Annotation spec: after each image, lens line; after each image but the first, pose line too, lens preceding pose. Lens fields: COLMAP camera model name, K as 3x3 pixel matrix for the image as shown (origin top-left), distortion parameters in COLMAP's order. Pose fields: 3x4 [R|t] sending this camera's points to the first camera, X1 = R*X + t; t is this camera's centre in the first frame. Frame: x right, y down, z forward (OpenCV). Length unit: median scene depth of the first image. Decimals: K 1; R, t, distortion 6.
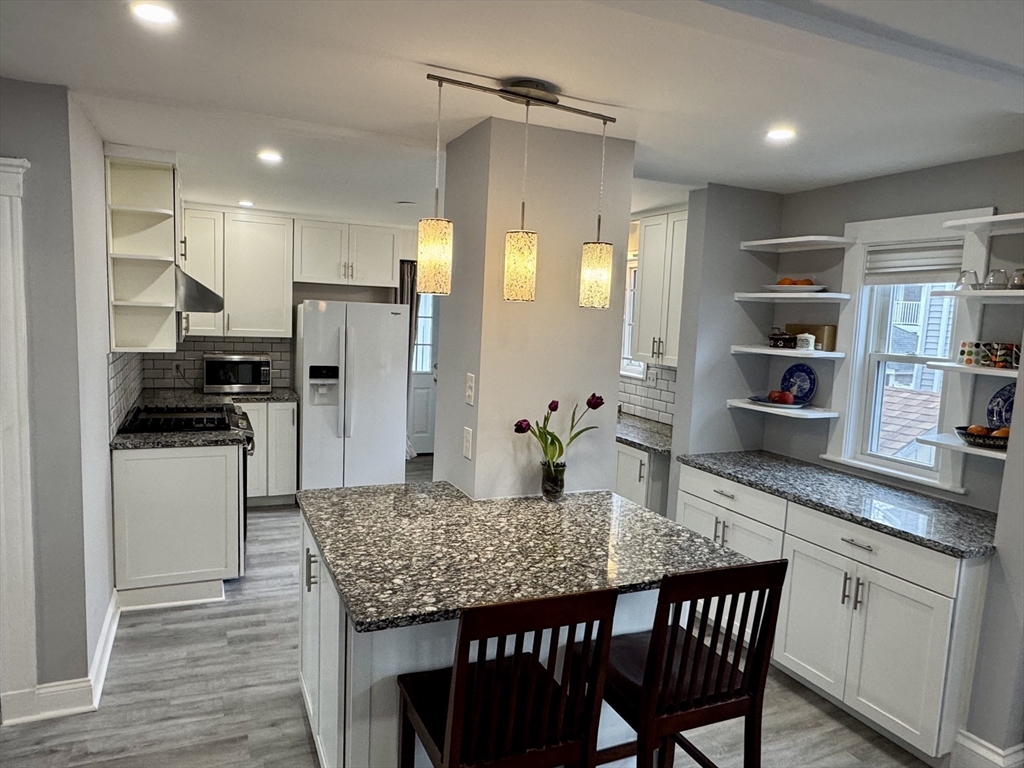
lens RADIAL K [[652.4, 0, 507.0], [0, 652.4, 385.4], [0, 0, 1]] dist [-0.000328, 0.001450]
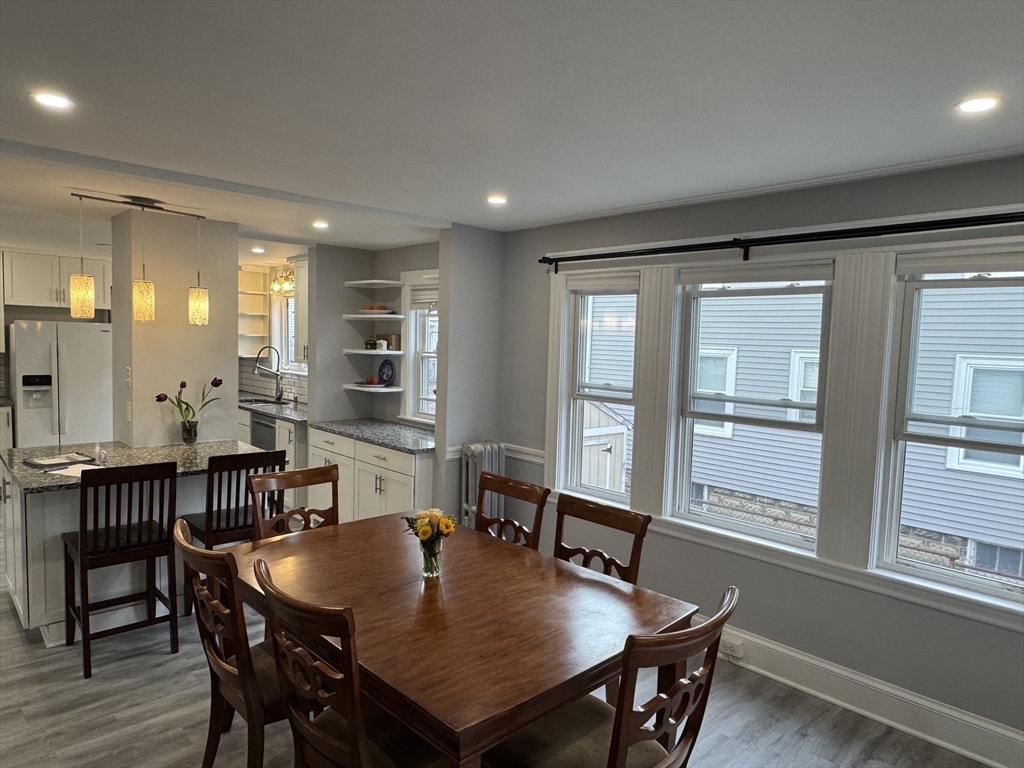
lens RADIAL K [[636.3, 0, 508.1], [0, 636.3, 387.9], [0, 0, 1]] dist [-0.003657, 0.000063]
pose [[0.946386, -0.039106, 0.320663, 0.243402], [0.045535, 0.998884, -0.012574, 0.070941], [-0.319814, 0.026501, 0.947110, -0.566225]]
